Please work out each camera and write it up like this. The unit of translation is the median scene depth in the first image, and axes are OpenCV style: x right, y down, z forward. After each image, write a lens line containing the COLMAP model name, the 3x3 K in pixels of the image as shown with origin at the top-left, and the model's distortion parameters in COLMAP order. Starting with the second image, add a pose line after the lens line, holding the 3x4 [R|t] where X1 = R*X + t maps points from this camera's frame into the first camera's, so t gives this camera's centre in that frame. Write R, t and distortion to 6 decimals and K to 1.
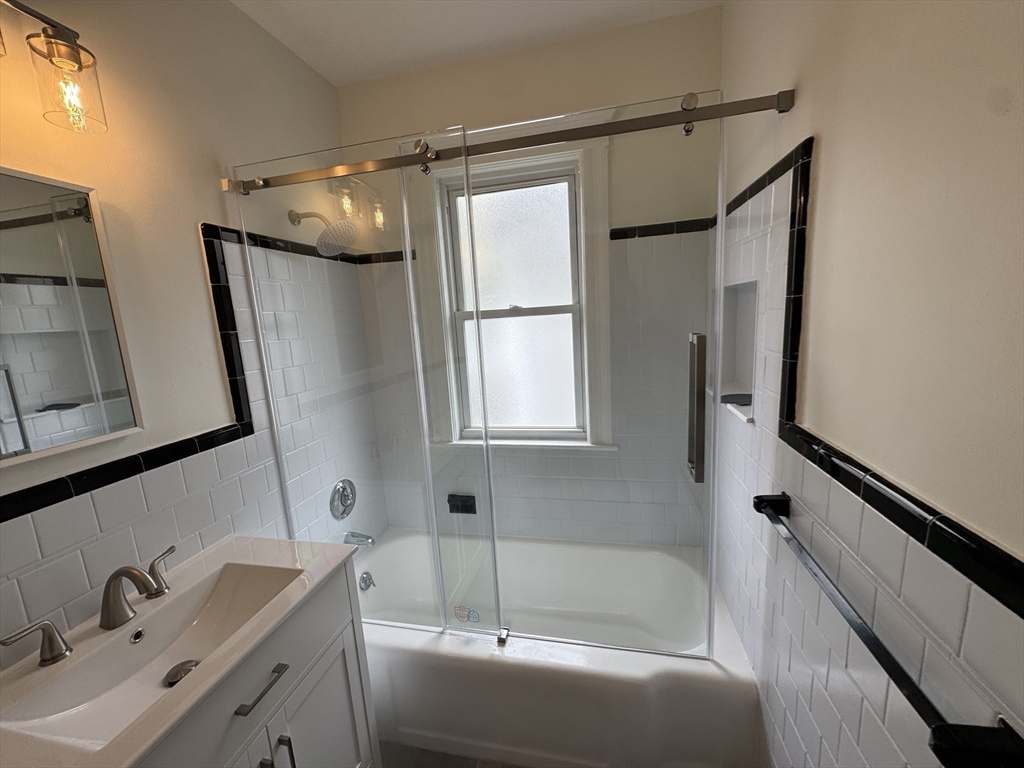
lens RADIAL K [[407.5, 0, 511.0], [0, 407.5, 384.1], [0, 0, 1]] dist [-0.009119, 0.000199]
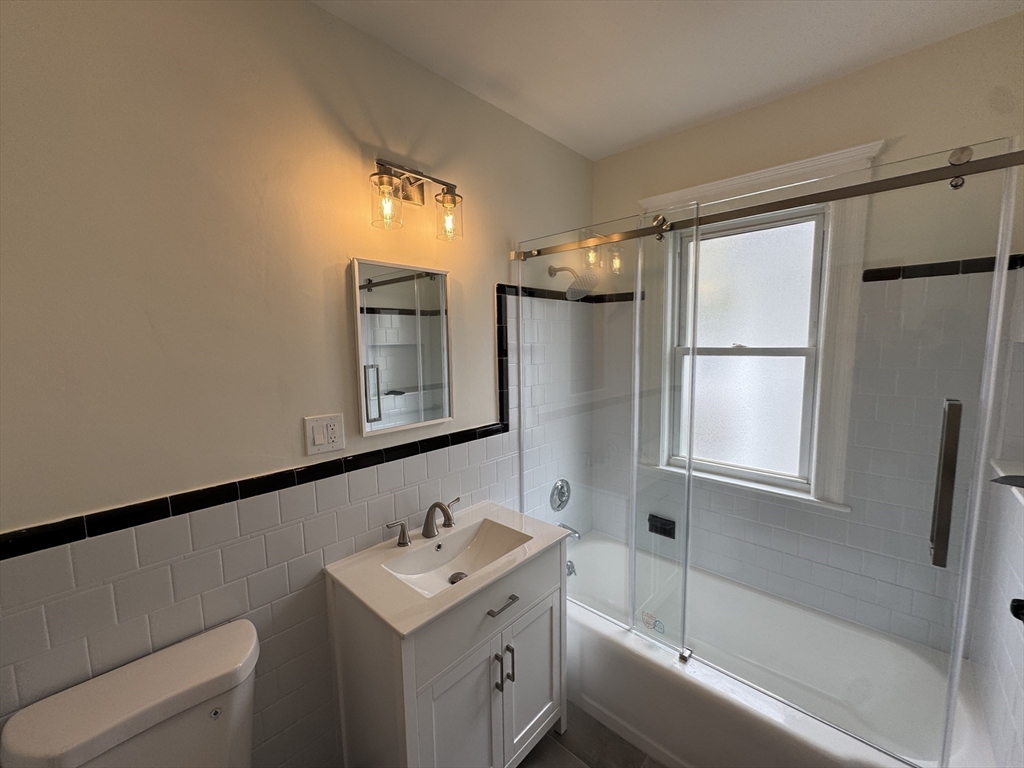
lens RADIAL K [[407.5, 0, 510.4], [0, 407.5, 384.4], [0, 0, 1]] dist [-0.009119, 0.000199]
pose [[0.862617, 0.100606, -0.495753, 0.039442], [-0.119262, 0.992845, -0.006034, -0.028353], [0.491599, 0.064329, 0.868442, -0.198419]]
